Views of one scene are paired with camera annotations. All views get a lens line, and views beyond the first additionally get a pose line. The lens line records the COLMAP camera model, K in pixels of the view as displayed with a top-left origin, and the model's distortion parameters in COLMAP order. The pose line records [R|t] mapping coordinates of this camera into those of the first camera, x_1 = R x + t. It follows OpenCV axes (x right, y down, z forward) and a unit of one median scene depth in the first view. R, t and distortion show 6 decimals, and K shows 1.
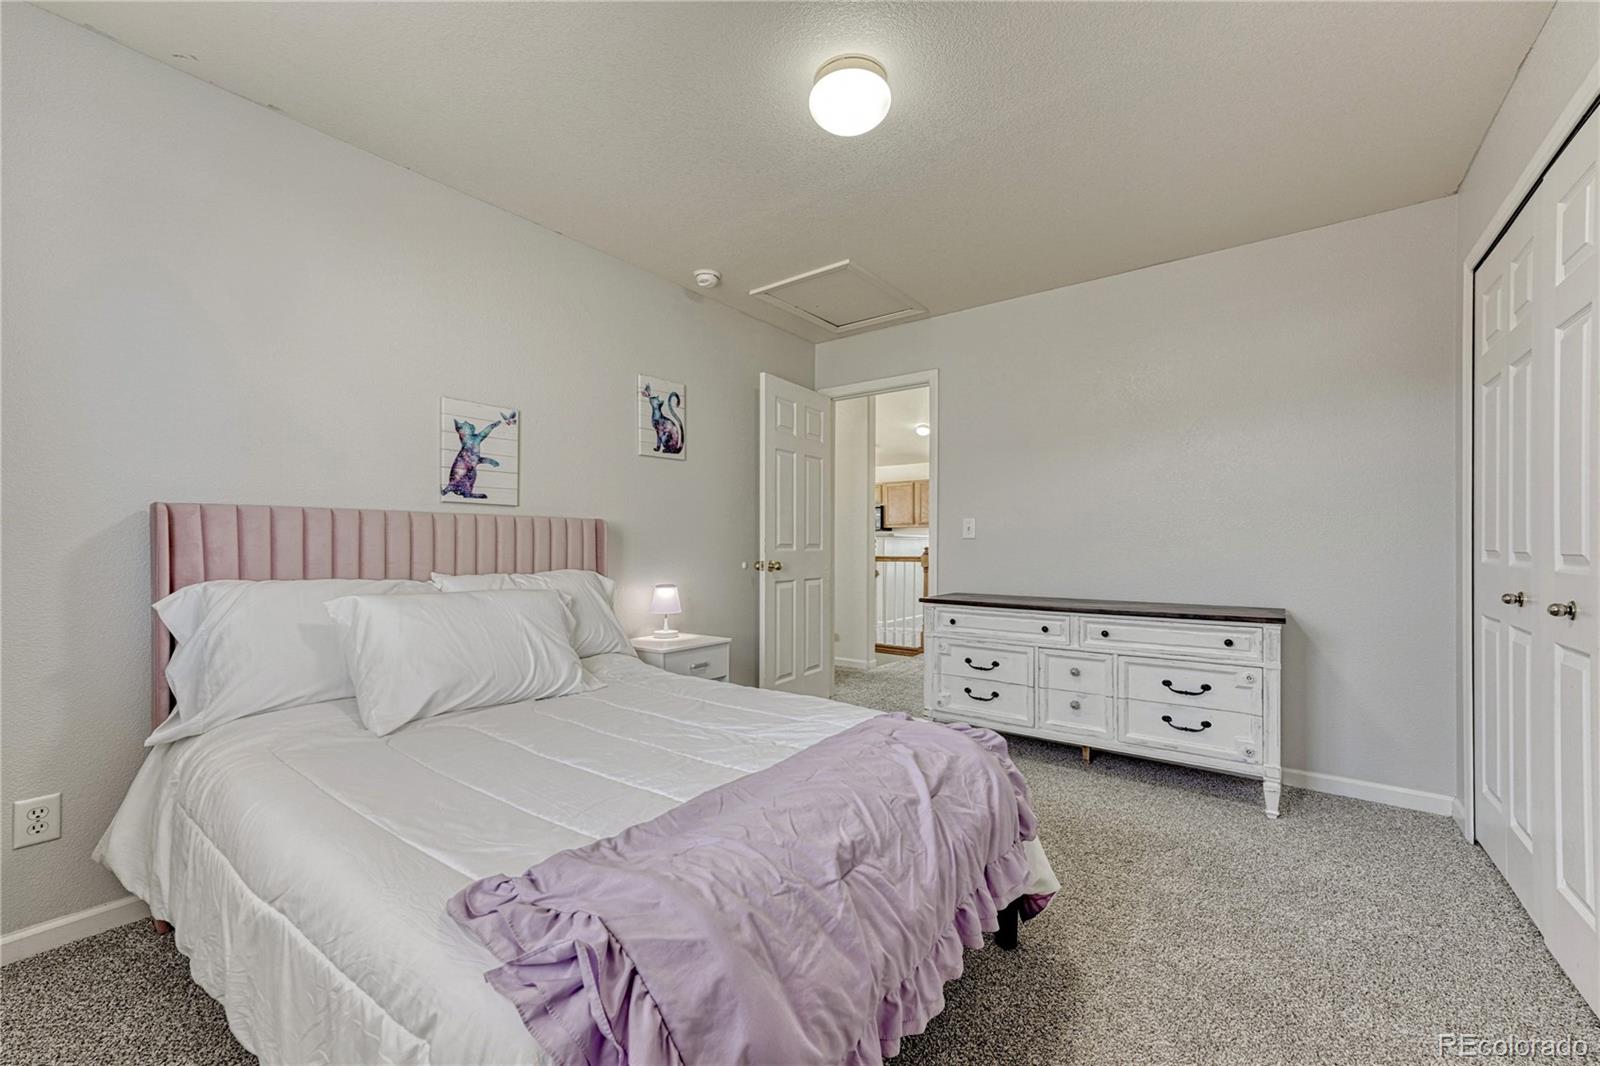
lens RADIAL K [[646.0, 0, 797.0], [0, 646.0, 538.3], [0, 0, 1]] dist [0.012828, 0.000254]
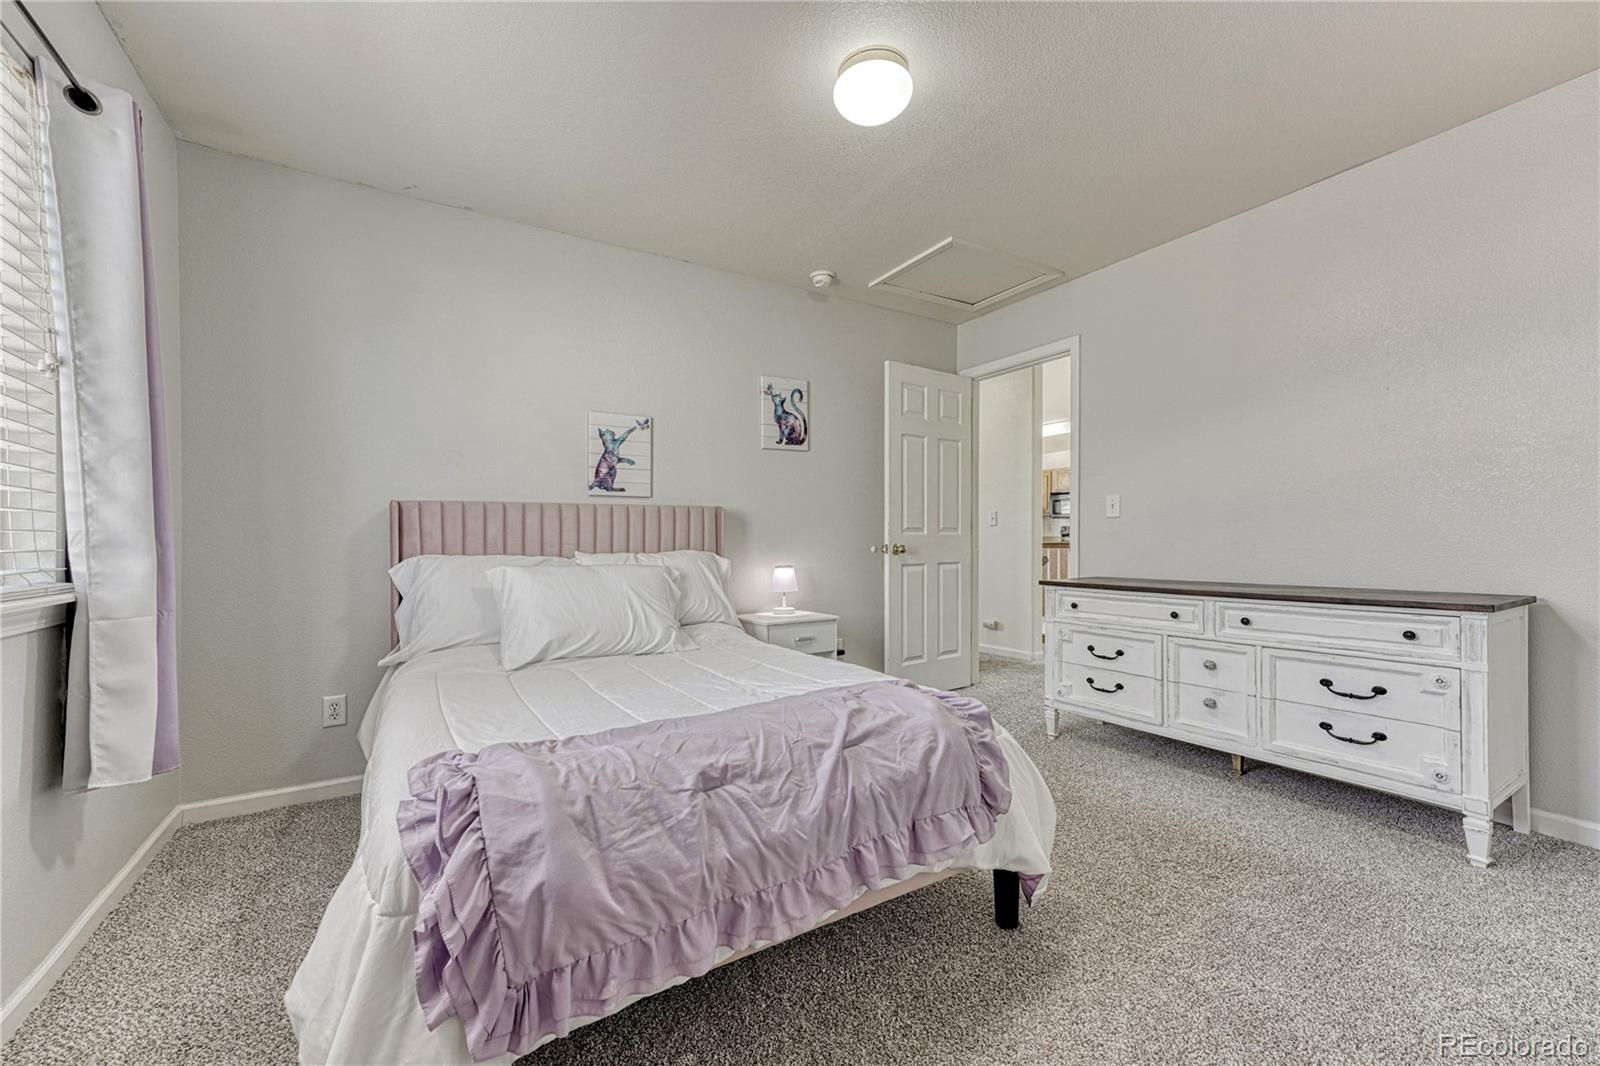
lens RADIAL K [[645.5, 0, 800.0], [0, 645.5, 533.0], [0, 0, 1]] dist [0.014702, 0.000276]
pose [[0.931879, -0.017752, -0.362334, 0.269285], [0.017089, 0.999841, -0.005034, 0.028338], [0.362366, -0.001500, 0.932035, -0.008262]]
